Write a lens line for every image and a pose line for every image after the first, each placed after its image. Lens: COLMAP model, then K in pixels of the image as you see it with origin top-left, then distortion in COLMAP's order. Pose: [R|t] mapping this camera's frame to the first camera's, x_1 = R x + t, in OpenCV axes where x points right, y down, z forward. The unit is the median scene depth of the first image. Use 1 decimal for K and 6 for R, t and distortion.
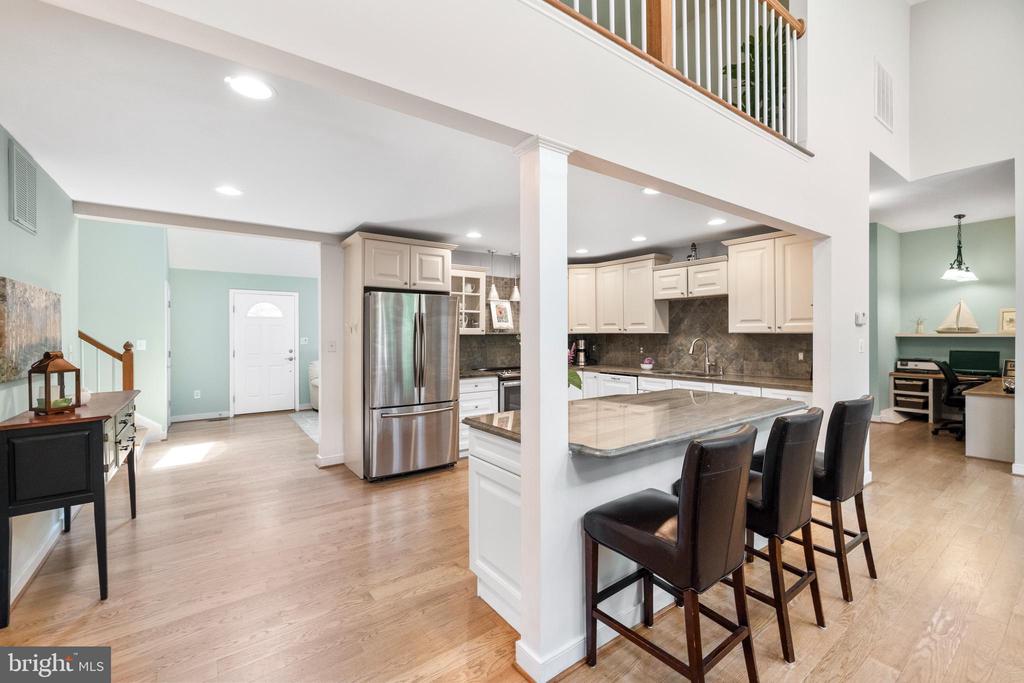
lens RADIAL K [[433.2, 0, 511.7], [0, 433.2, 335.7], [0, 0, 1]] dist [-0.001298, -0.000499]
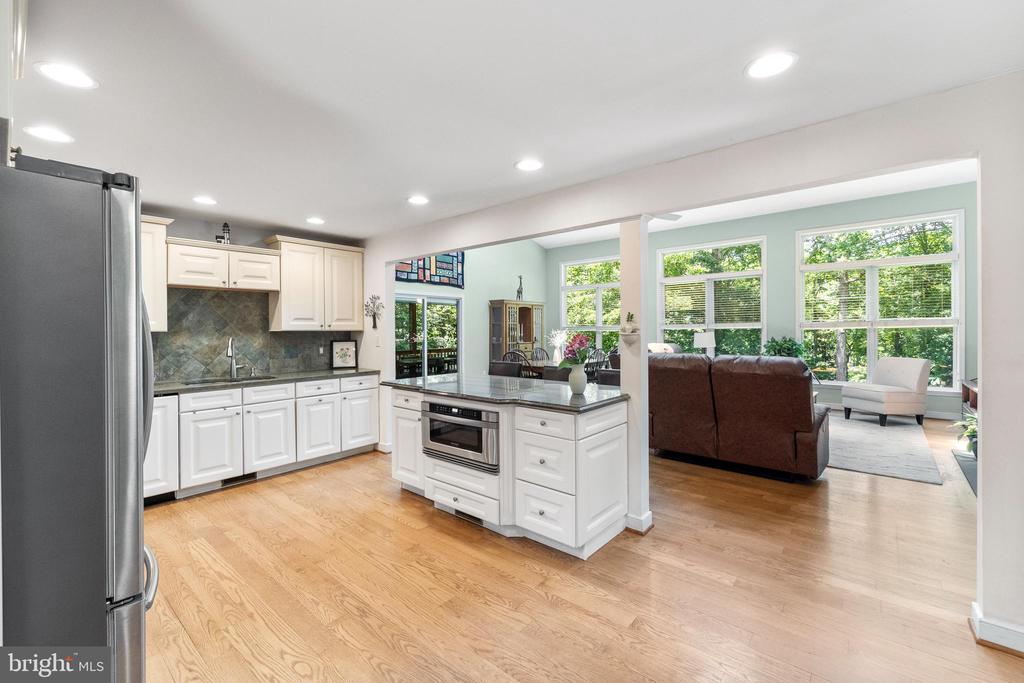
lens RADIAL K [[433.2, 0, 511.7], [0, 433.2, 335.7], [0, 0, 1]] dist [-0.001298, -0.000499]
pose [[-0.227104, -0.005266, 0.973856, -0.392011], [0.016100, 0.999828, 0.009161, 0.003122], [-0.973737, 0.017760, -0.226981, 0.500119]]
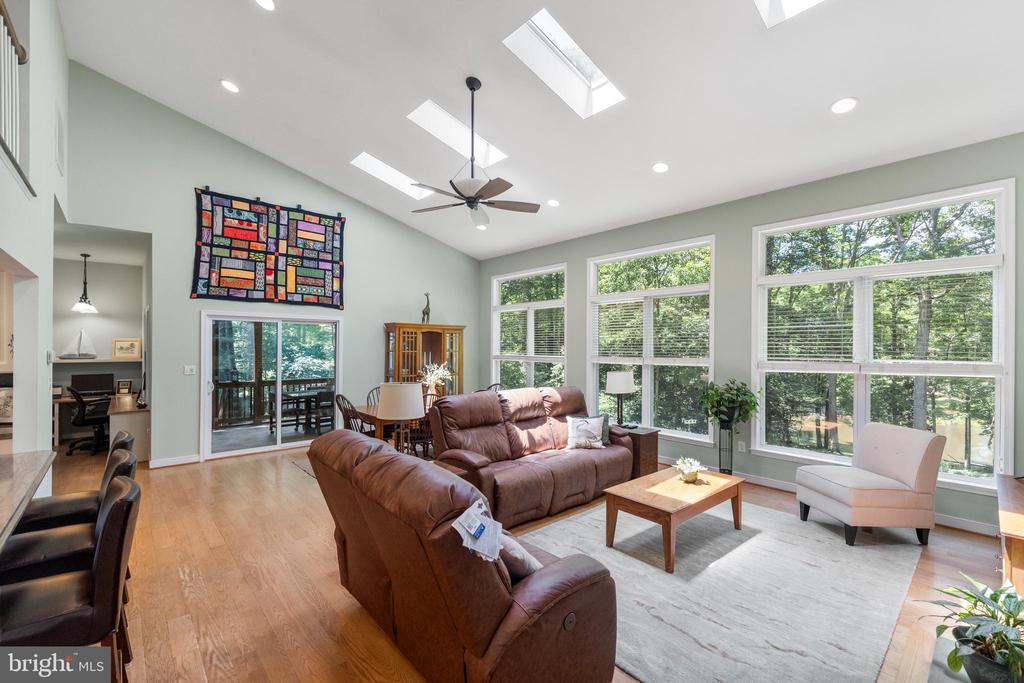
lens RADIAL K [[436.2, 0, 510.7], [0, 436.2, 343.4], [0, 0, 1]] dist [0.000830, 0.000192]
pose [[-0.094146, 0.009981, 0.995508, -0.191135], [0.001753, 0.999950, -0.009859, -0.034566], [-0.995557, 0.000817, -0.094159, 0.009454]]
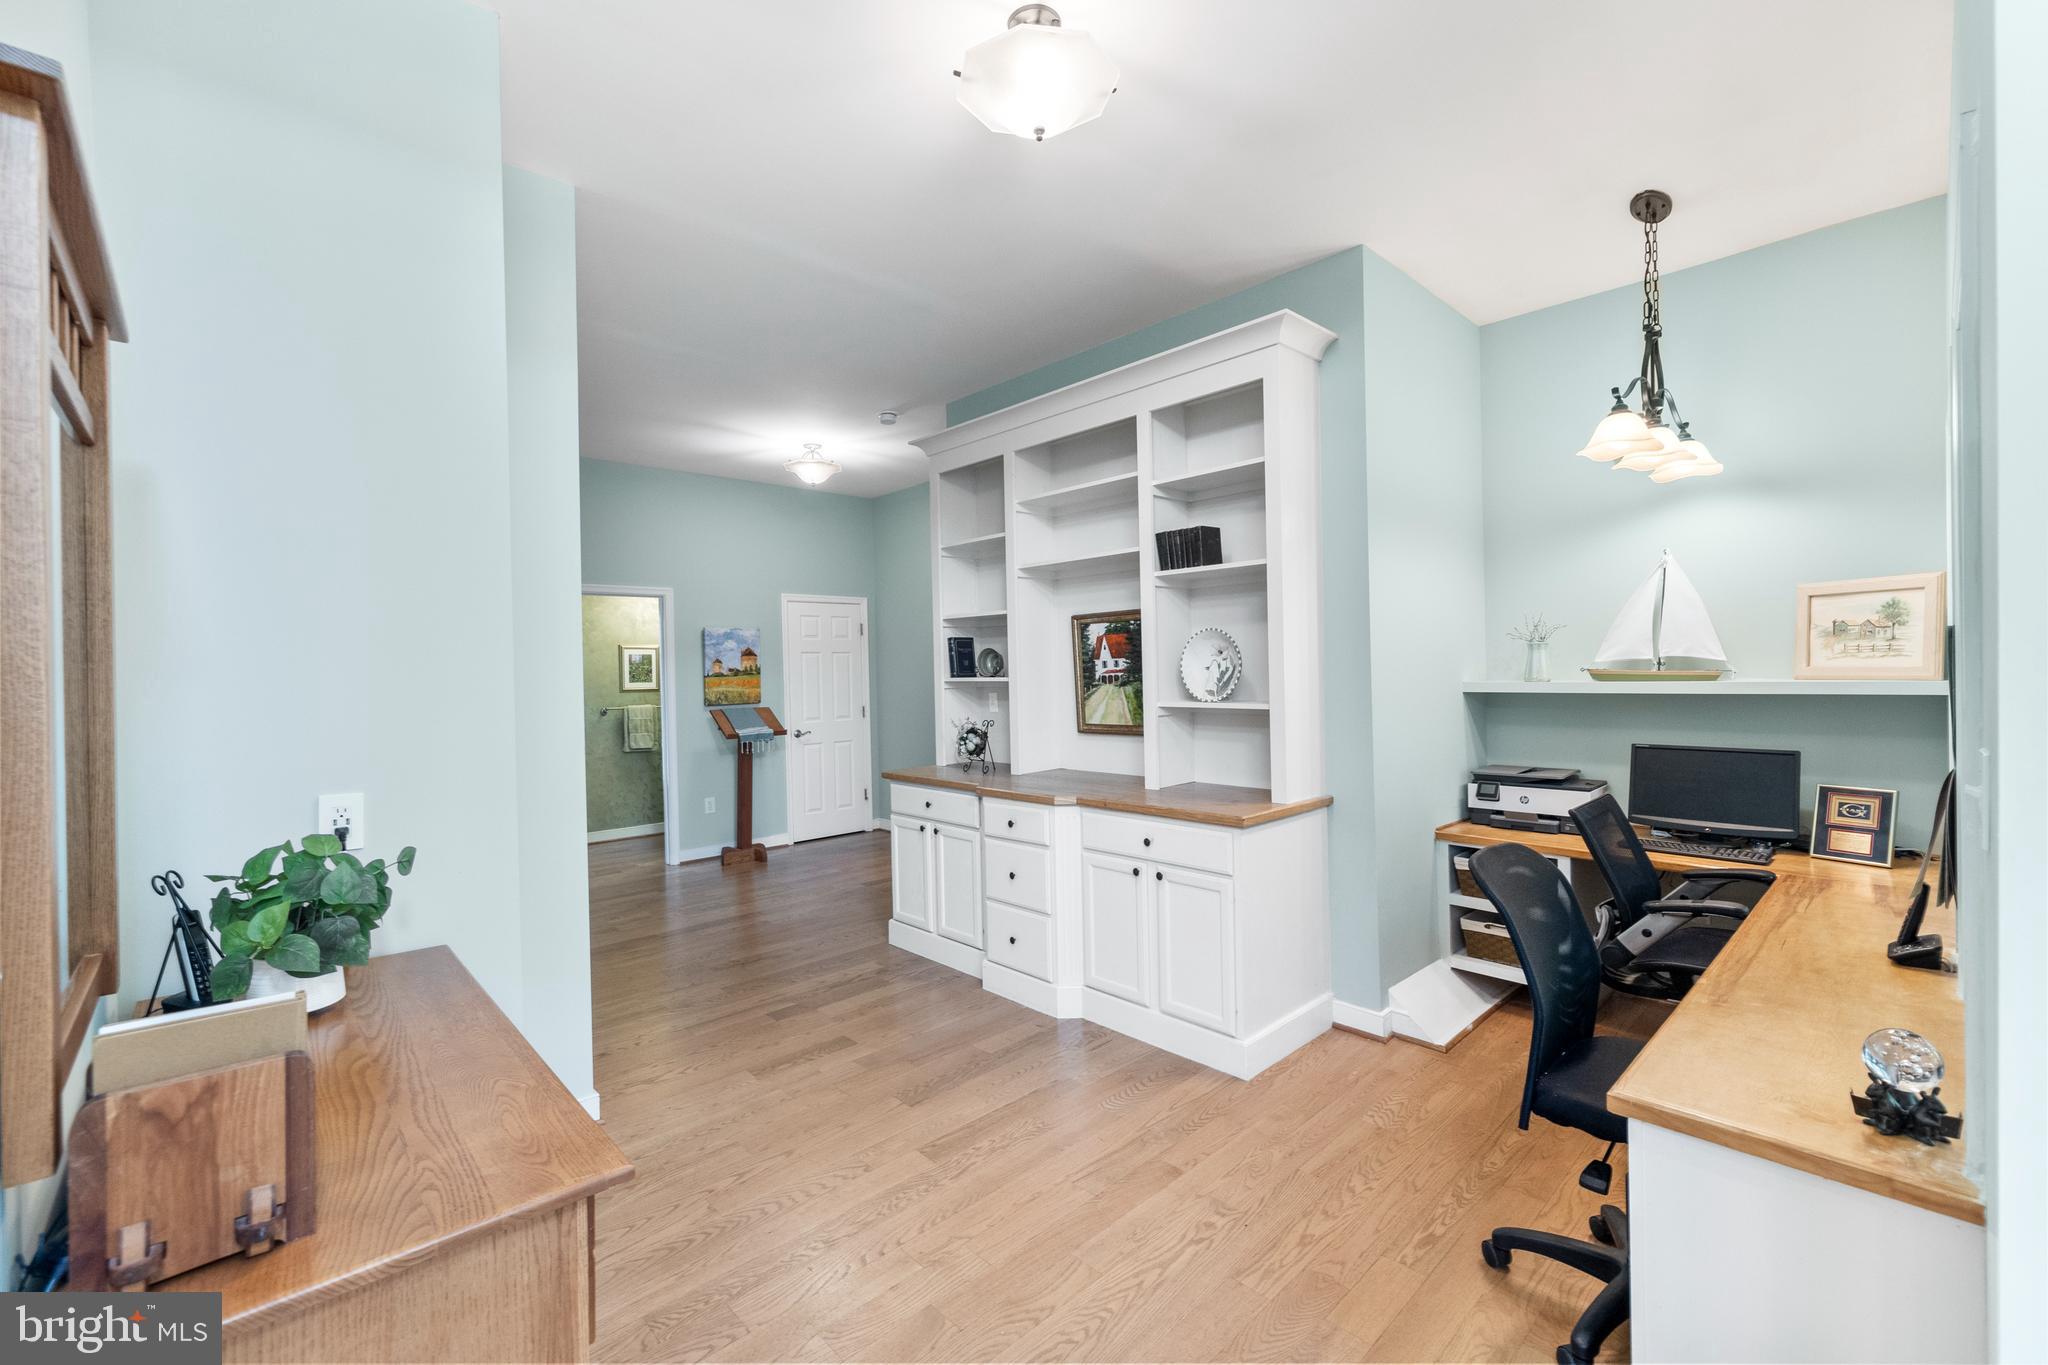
lens RADIAL K [[872.4, 0, 1021.4], [0, 872.4, 686.2], [0, 0, 1]] dist [0.000830, 0.000192]
pose [[0.991845, -0.018068, 0.126163, 0.611887], [0.017070, 0.999814, 0.008989, -0.013945], [-0.126302, -0.006762, 0.991969, 0.549441]]
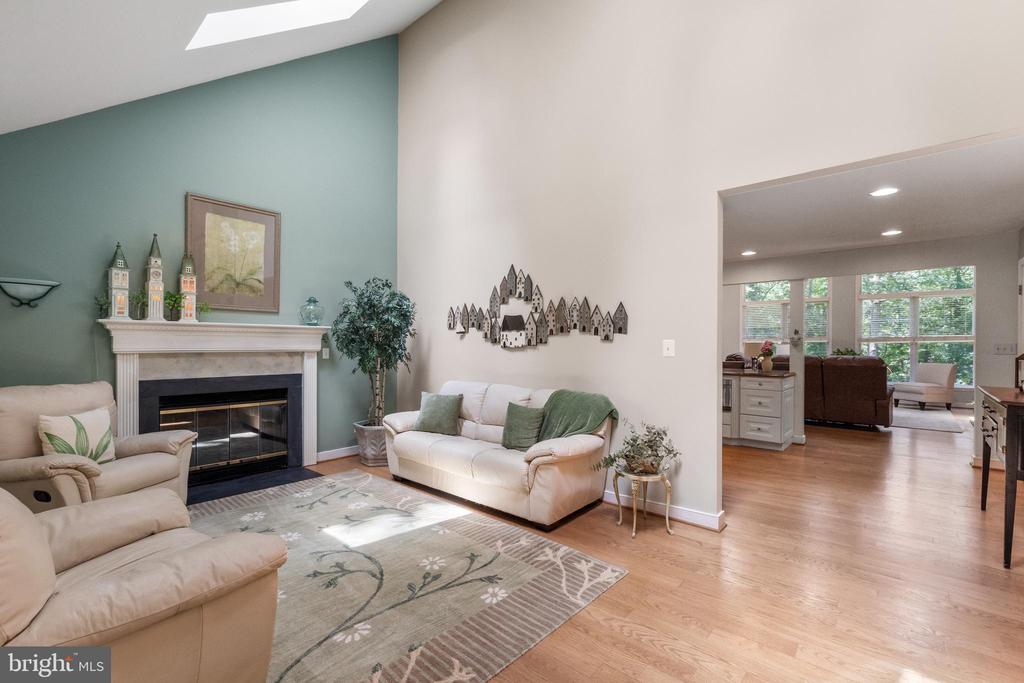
lens RADIAL K [[456.8, 0, 512.0], [0, 456.8, 341.5], [0, 0, 1]] dist [-0.000849, 0.000020]
pose [[-0.220543, -0.000532, 0.975377, -0.754957], [-0.004746, 0.999989, -0.000528, 0.012000], [-0.975366, -0.004746, -0.220543, 1.051518]]
